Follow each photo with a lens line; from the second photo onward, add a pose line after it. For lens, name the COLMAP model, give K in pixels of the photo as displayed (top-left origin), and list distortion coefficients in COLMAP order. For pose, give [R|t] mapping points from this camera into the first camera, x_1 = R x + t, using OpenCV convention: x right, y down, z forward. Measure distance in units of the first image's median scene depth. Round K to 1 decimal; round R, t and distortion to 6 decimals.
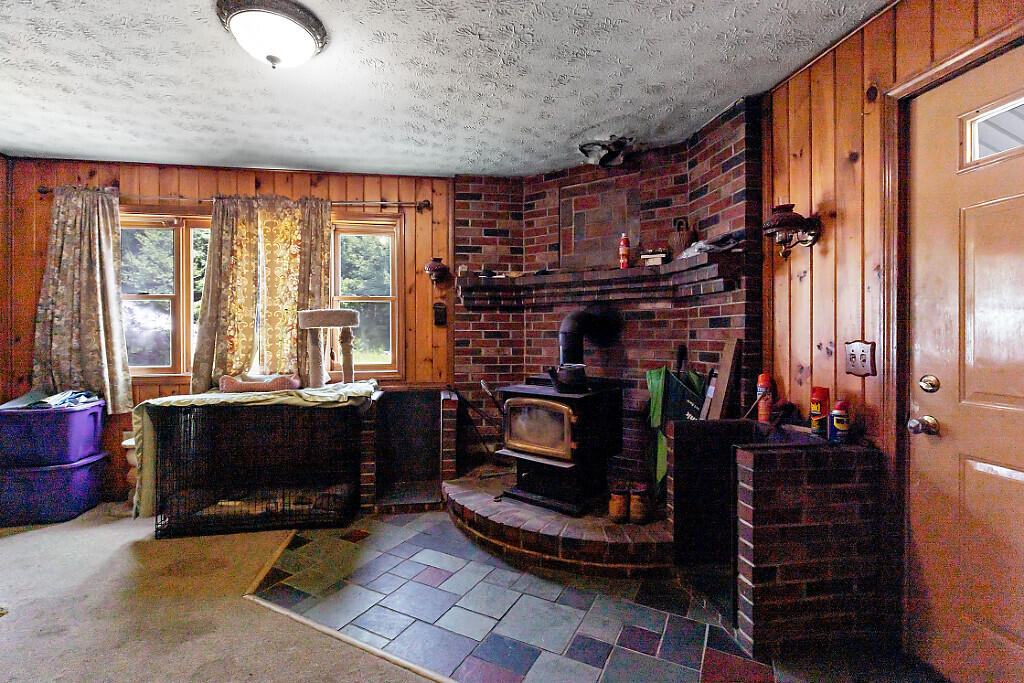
lens RADIAL K [[457.8, 0, 516.0], [0, 457.8, 336.6], [0, 0, 1]] dist [-0.007091, -0.000674]
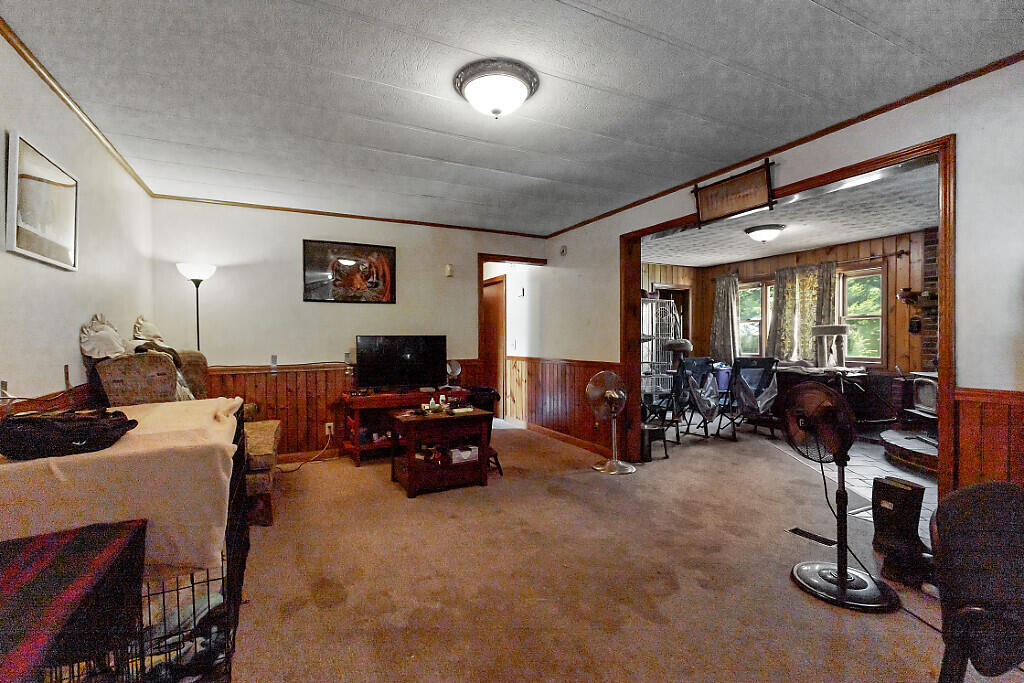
lens RADIAL K [[457.8, 0, 504.2], [0, 457.8, 343.6], [0, 0, 1]] dist [-0.007091, -0.000674]
pose [[0.283441, 0.013534, -0.958894, 0.928226], [-0.004940, 0.999908, 0.012653, -0.003251], [0.958977, 0.001151, 0.283482, -0.718164]]
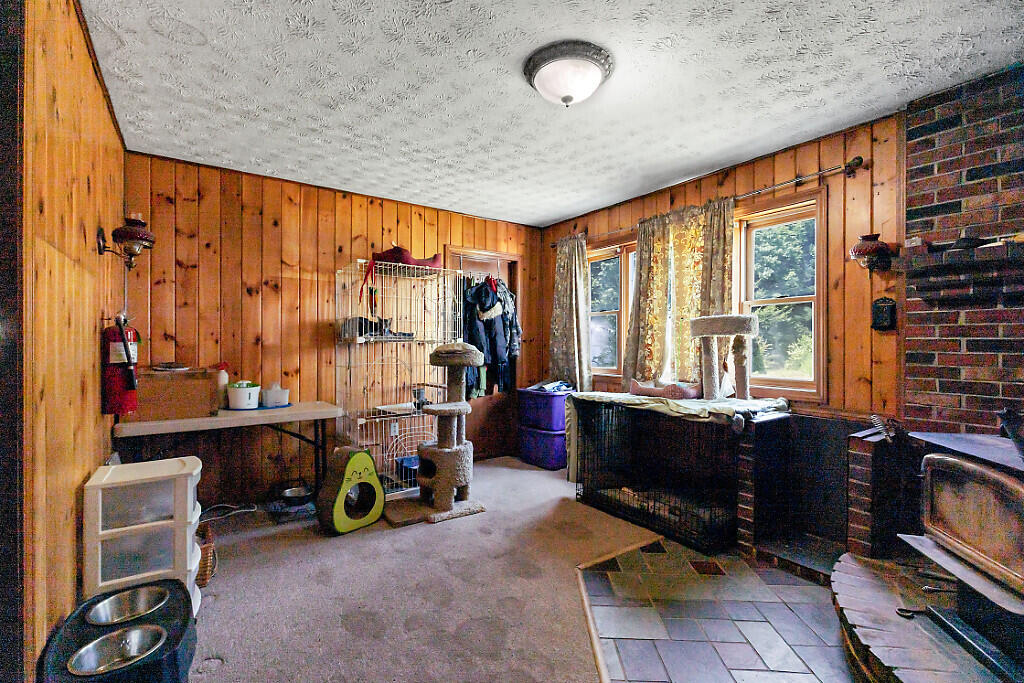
lens RADIAL K [[457.8, 0, 505.4], [0, 457.8, 343.5], [0, 0, 1]] dist [-0.007091, -0.000674]
pose [[0.420091, 0.006432, -0.907459, 0.237970], [-0.009573, 0.999951, 0.002656, -0.002450], [0.907432, 0.007571, 0.420132, 0.212911]]
